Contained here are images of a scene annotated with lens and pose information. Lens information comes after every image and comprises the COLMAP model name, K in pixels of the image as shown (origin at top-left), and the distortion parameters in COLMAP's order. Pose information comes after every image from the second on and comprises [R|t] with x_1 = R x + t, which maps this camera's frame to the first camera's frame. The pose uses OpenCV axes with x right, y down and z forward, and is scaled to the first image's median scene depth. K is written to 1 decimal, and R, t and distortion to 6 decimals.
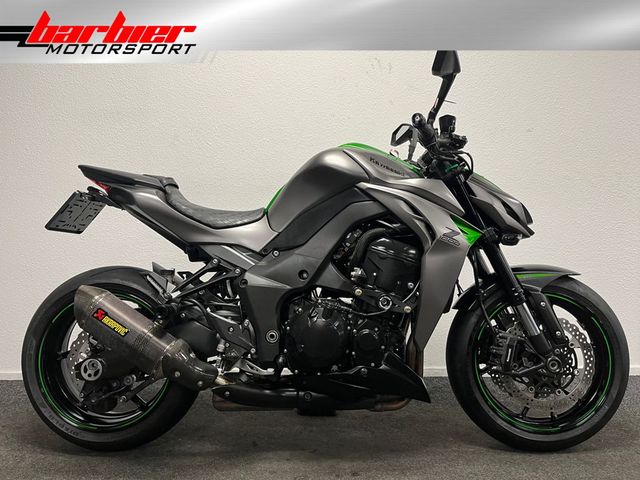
lens RADIAL K [[489.2, 0, 317.7], [0, 489.2, 237.2], [0, 0, 1]] dist [0.060538, -0.070448]
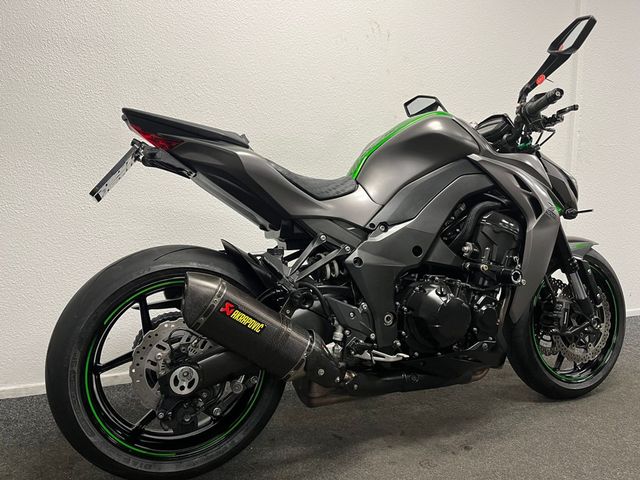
lens RADIAL K [[489.2, 0, 319.4], [0, 489.2, 237.3], [0, 0, 1]] dist [0.060538, -0.070448]
pose [[0.910319, -0.014411, 0.413656, -0.573072], [-0.010516, 0.998266, 0.057920, -0.001272], [-0.413774, -0.057076, 0.908589, 0.225456]]
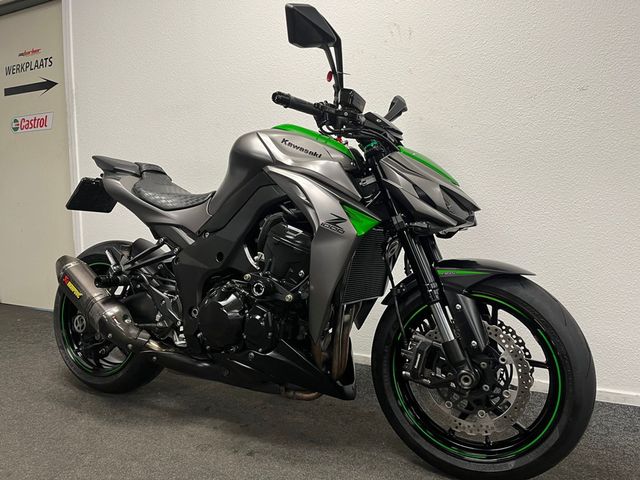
lens RADIAL K [[489.2, 0, 317.1], [0, 489.2, 239.7], [0, 0, 1]] dist [0.060538, -0.070448]
pose [[0.903467, 0.039785, -0.426808, 0.586252], [-0.018523, 0.998377, 0.053855, -0.018439], [0.428258, -0.040751, 0.902737, 0.148129]]
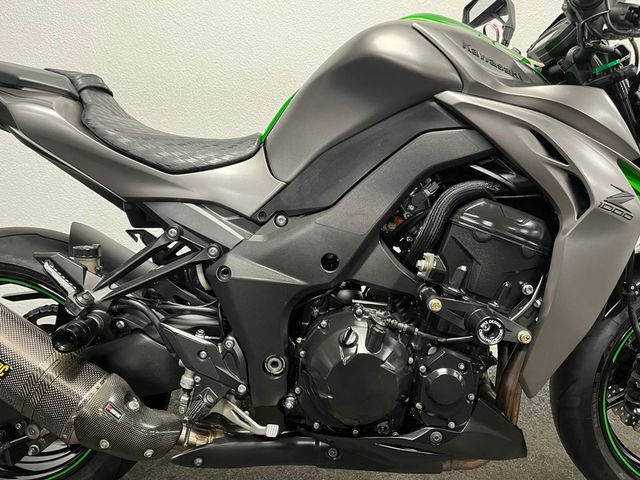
lens RADIAL K [[489.2, 0, 325.0], [0, 489.2, 239.9], [0, 0, 1]] dist [0.060538, -0.070448]
pose [[0.999834, 0.014730, 0.010736, -0.040836], [-0.016520, 0.981207, 0.192248, -0.054323], [-0.007703, -0.192394, 0.981288, 0.446465]]
